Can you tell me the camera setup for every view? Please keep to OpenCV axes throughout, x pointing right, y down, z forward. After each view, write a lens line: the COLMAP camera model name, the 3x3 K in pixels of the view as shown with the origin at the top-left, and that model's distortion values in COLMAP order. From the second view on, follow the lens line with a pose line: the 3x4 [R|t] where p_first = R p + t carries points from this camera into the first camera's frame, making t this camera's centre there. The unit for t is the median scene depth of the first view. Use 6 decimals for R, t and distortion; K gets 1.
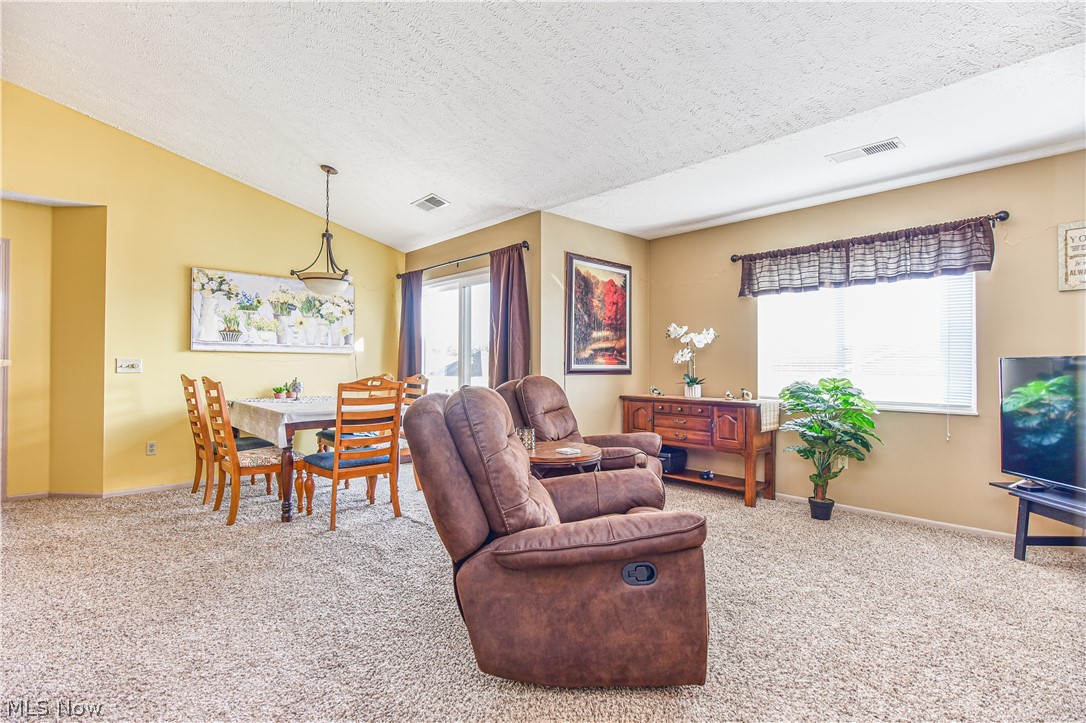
lens RADIAL K [[528.0, 0, 552.0], [0, 528.0, 358.9], [0, 0, 1]] dist [-0.015857, 0.000262]
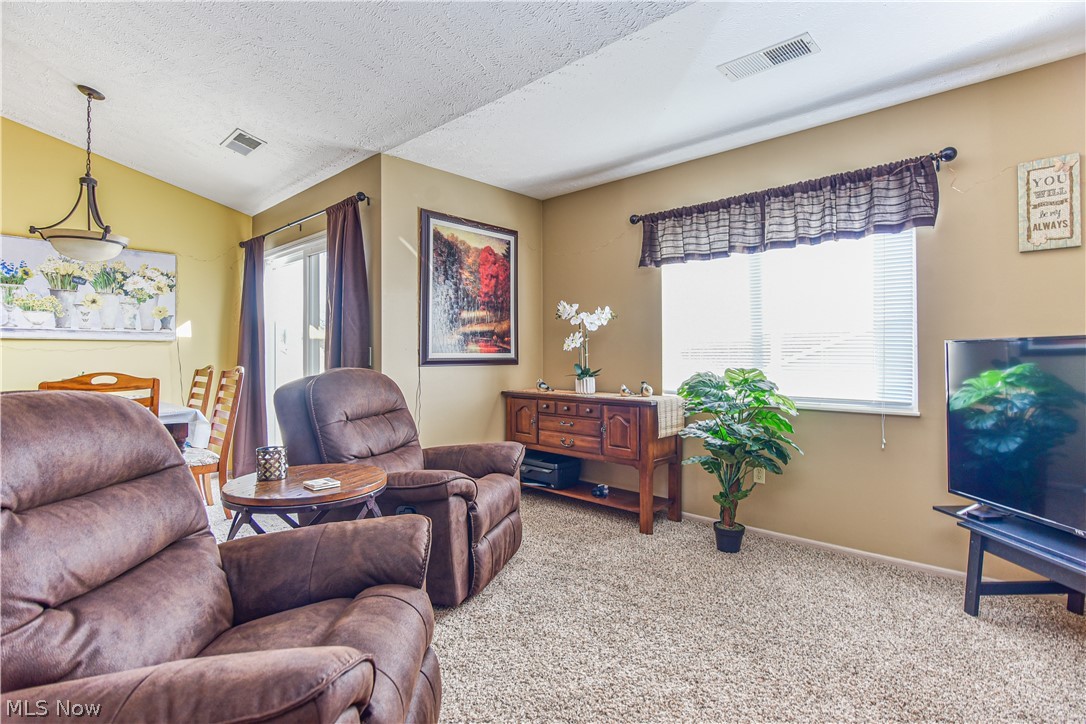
lens RADIAL K [[528.0, 0, 569.4], [0, 528.0, 348.6], [0, 0, 1]] dist [-0.015857, 0.000262]
pose [[0.997101, -0.005166, 0.075914, 0.199648], [0.005010, 0.999985, 0.002242, 0.003919], [-0.075925, -0.001855, 0.997112, 0.221623]]
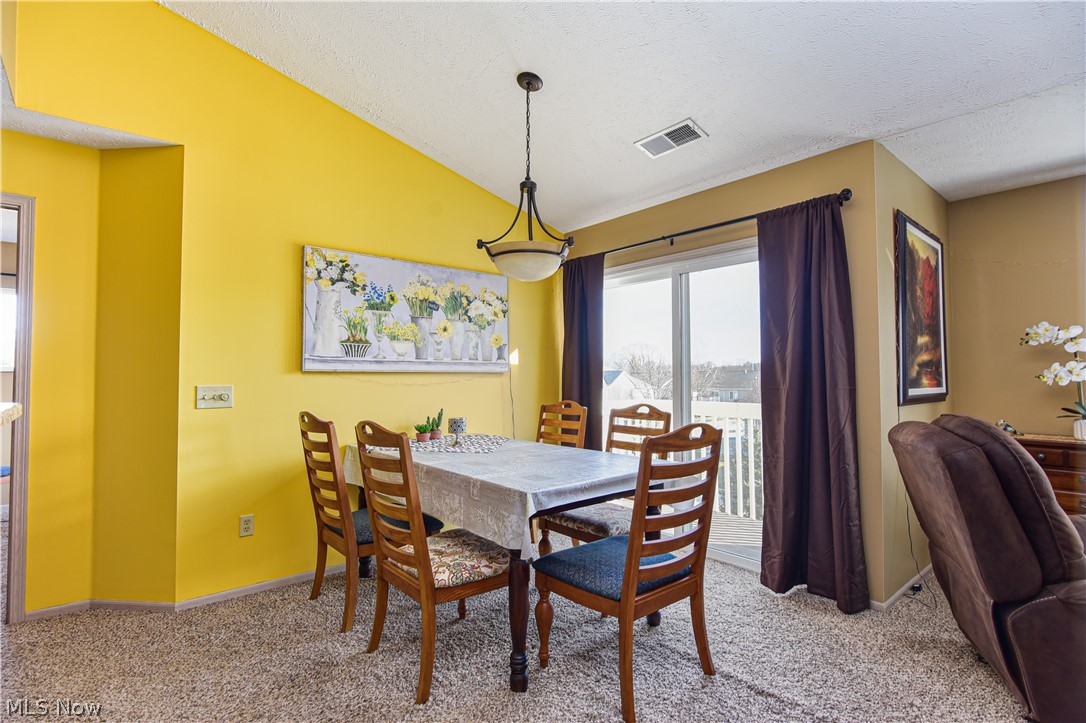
lens RADIAL K [[528.0, 0, 547.3], [0, 528.0, 358.6], [0, 0, 1]] dist [-0.015857, 0.000262]
pose [[0.999035, -0.009344, -0.042905, -0.384296], [0.008329, 0.999683, -0.023772, -0.014884], [0.043114, 0.023392, 0.998796, 0.386131]]
